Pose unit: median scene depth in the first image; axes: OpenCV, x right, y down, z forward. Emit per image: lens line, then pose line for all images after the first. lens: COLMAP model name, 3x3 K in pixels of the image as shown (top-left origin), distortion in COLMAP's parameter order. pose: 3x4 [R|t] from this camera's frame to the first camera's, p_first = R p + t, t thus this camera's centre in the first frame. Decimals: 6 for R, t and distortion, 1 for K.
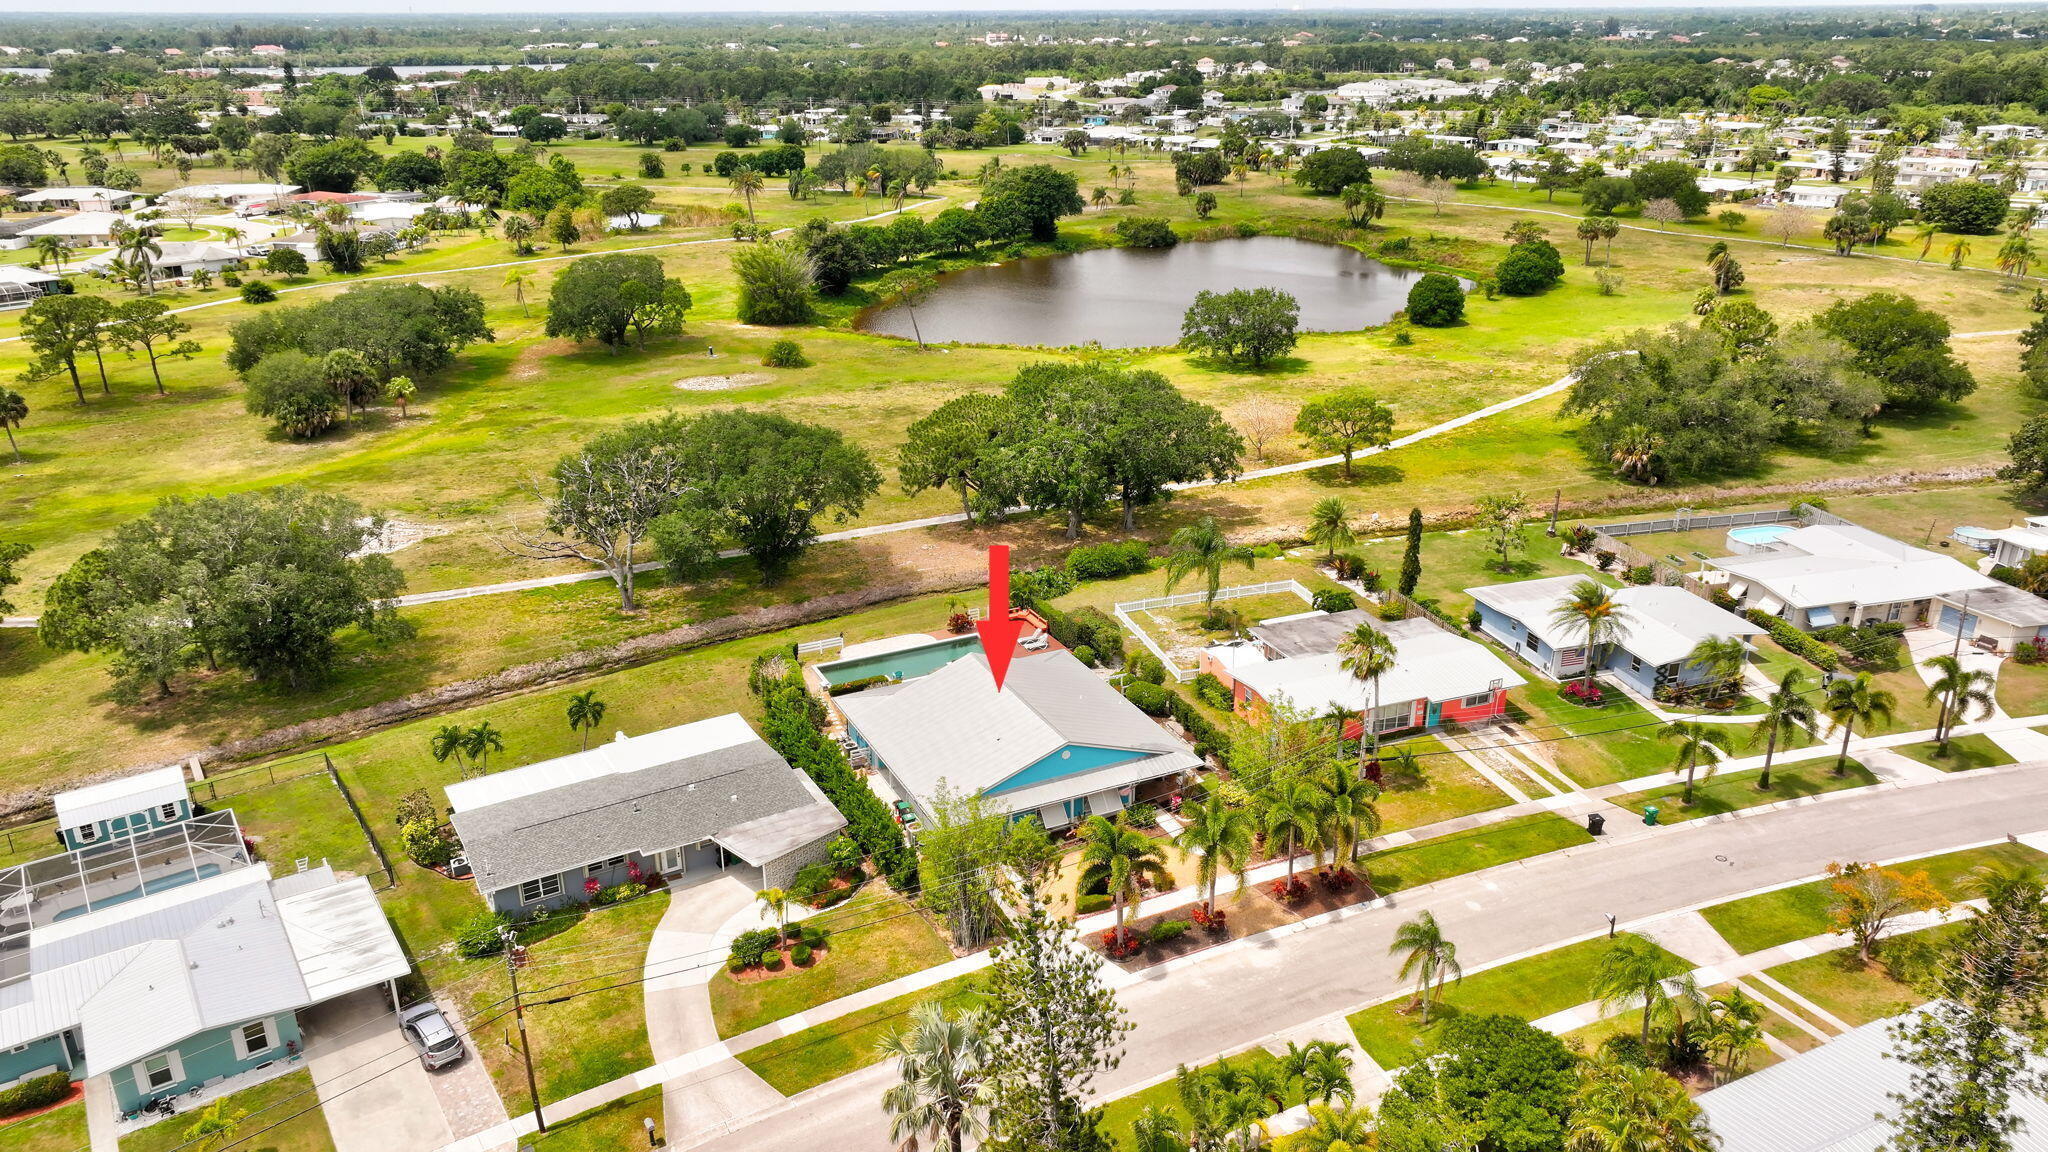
lens RADIAL K [[1450.6, 0, 1024.0], [0, 1450.6, 576.0], [0, 0, 1]] dist [0.002123, 0.011672]
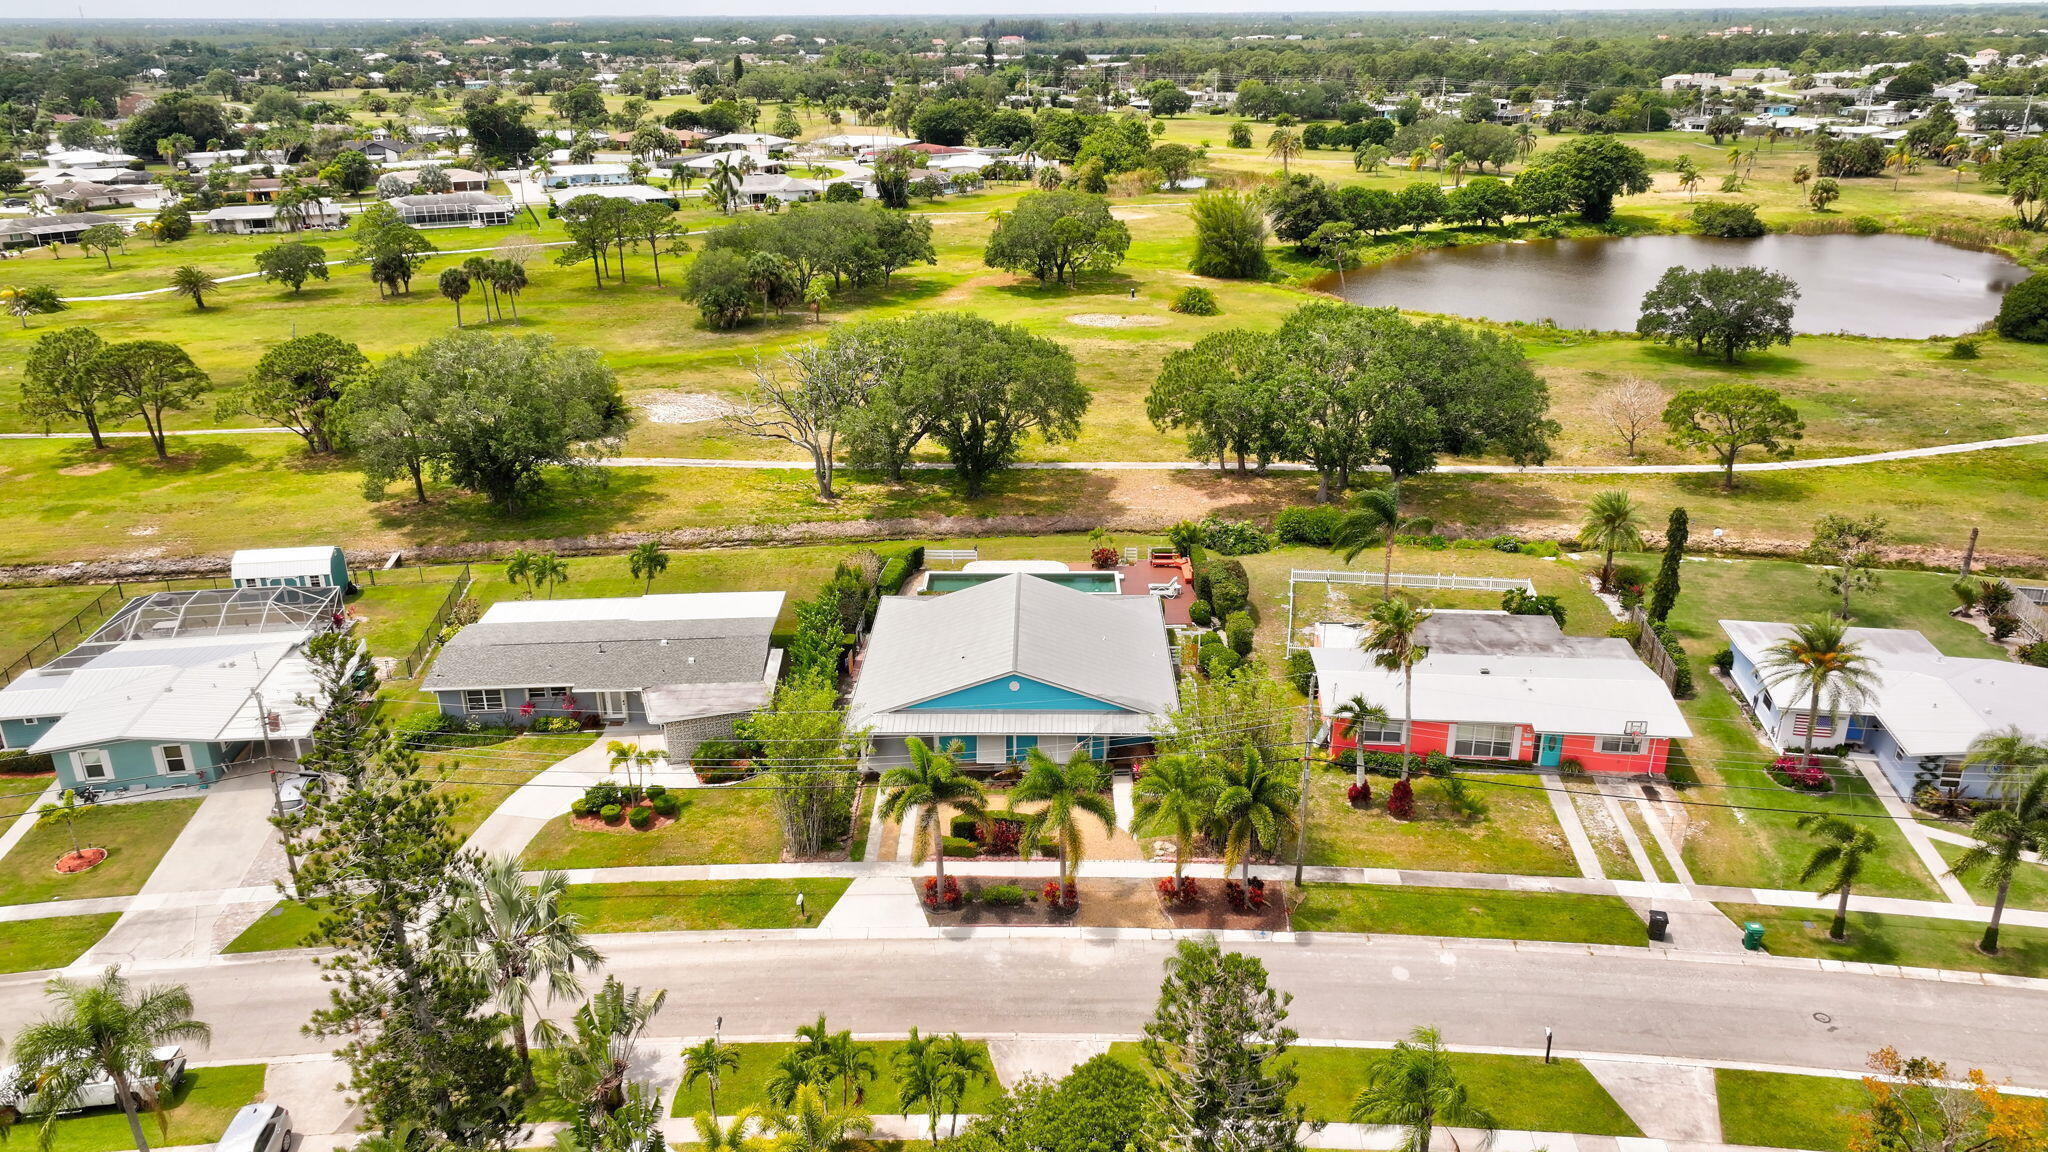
lens RADIAL K [[1450.6, 0, 1024.0], [0, 1450.6, 576.0], [0, 0, 1]] dist [0.002123, 0.011672]
pose [[0.890677, 0.163444, -0.424241, 0.327890], [-0.164232, 0.985801, 0.034992, 0.022016], [0.423936, 0.038508, 0.904873, 0.172739]]
